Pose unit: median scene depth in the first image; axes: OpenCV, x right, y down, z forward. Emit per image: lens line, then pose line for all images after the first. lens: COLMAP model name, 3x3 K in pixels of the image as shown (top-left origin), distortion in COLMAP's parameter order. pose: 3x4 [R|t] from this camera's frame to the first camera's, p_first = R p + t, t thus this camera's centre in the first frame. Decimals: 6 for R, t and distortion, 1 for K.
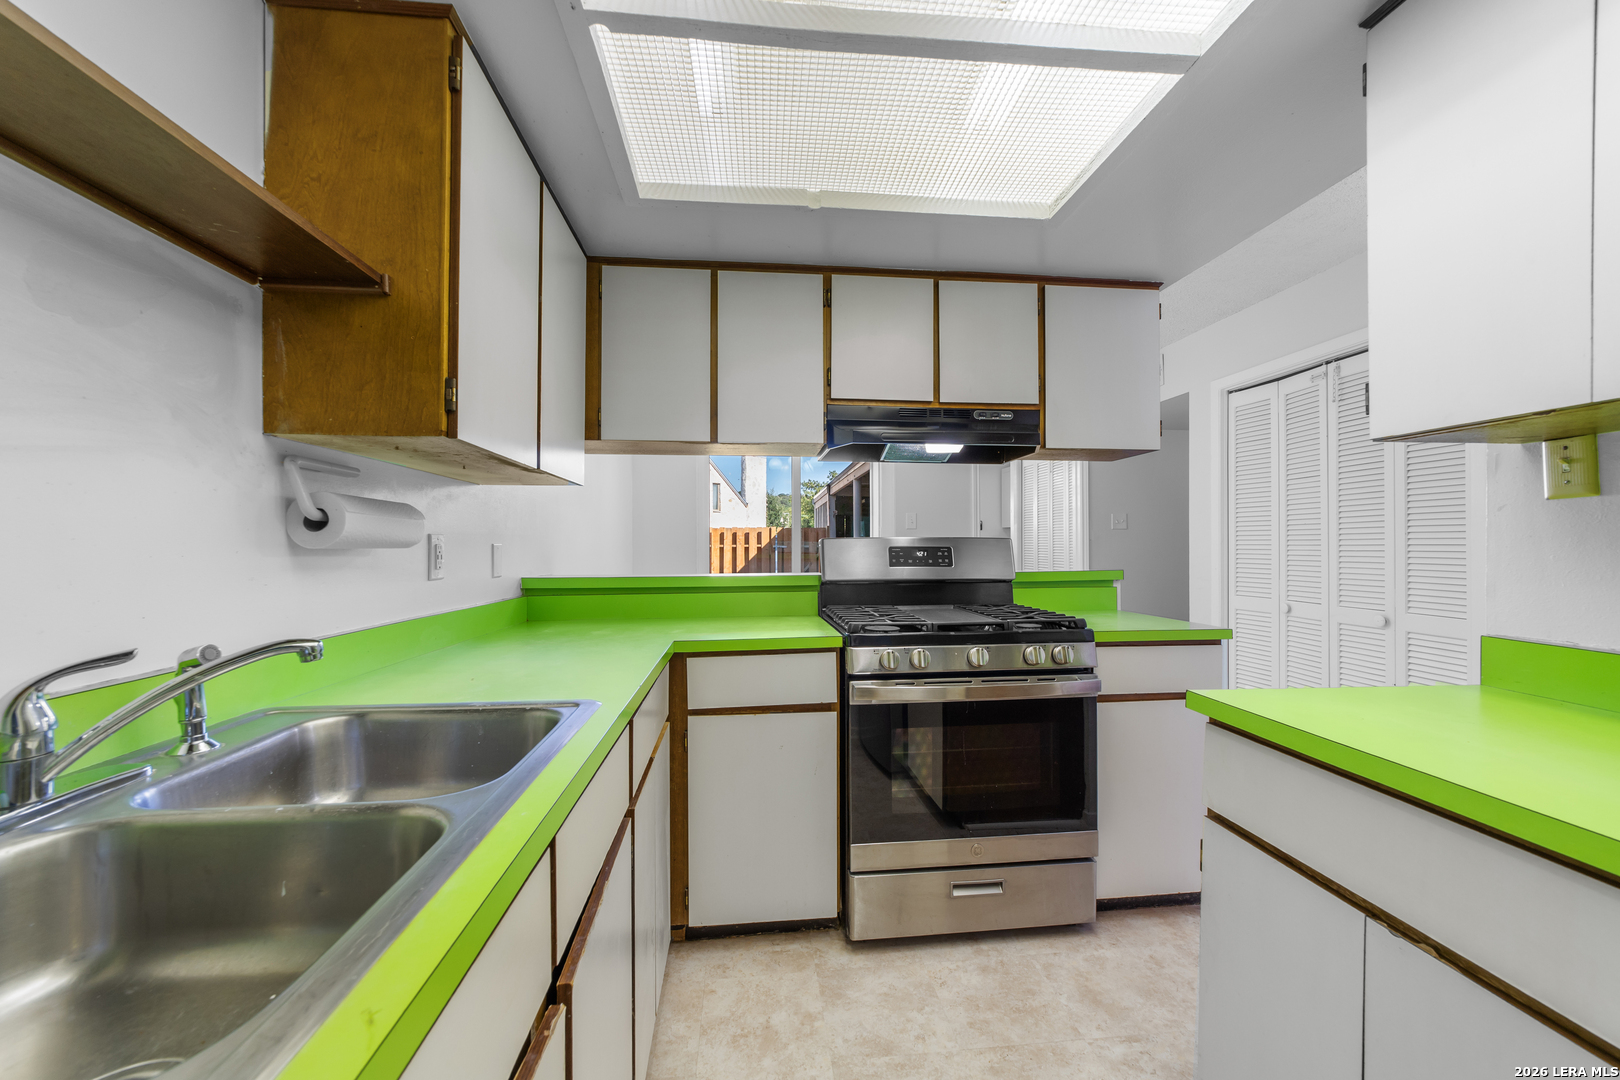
lens RADIAL K [[591.3, 0, 835.8], [0, 591.3, 542.6], [0, 0, 1]] dist [-0.000471, 0.006549]
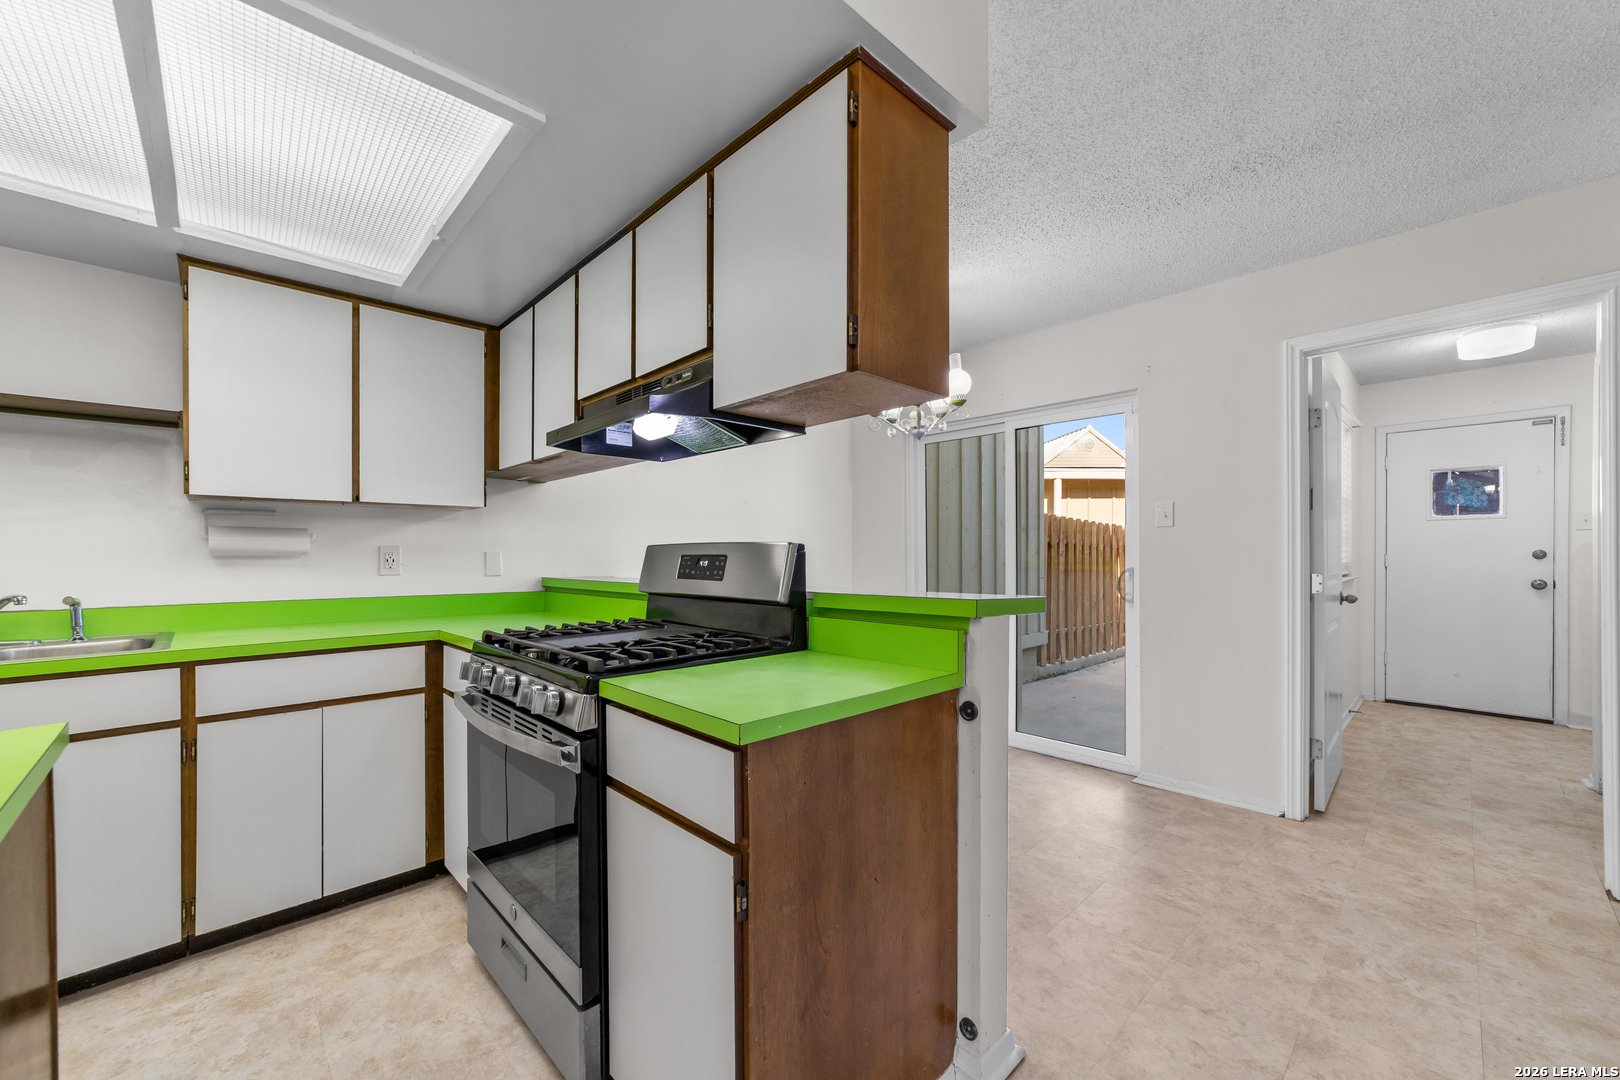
lens RADIAL K [[637.4, 0, 826.7], [0, 637.4, 554.3], [0, 0, 1]] dist [0.020230, 0.000189]
pose [[0.606388, 0.001838, -0.795167, 0.942125], [0.004331, 0.999975, 0.005614, 0.001677], [0.795157, -0.006849, 0.606365, 0.601381]]
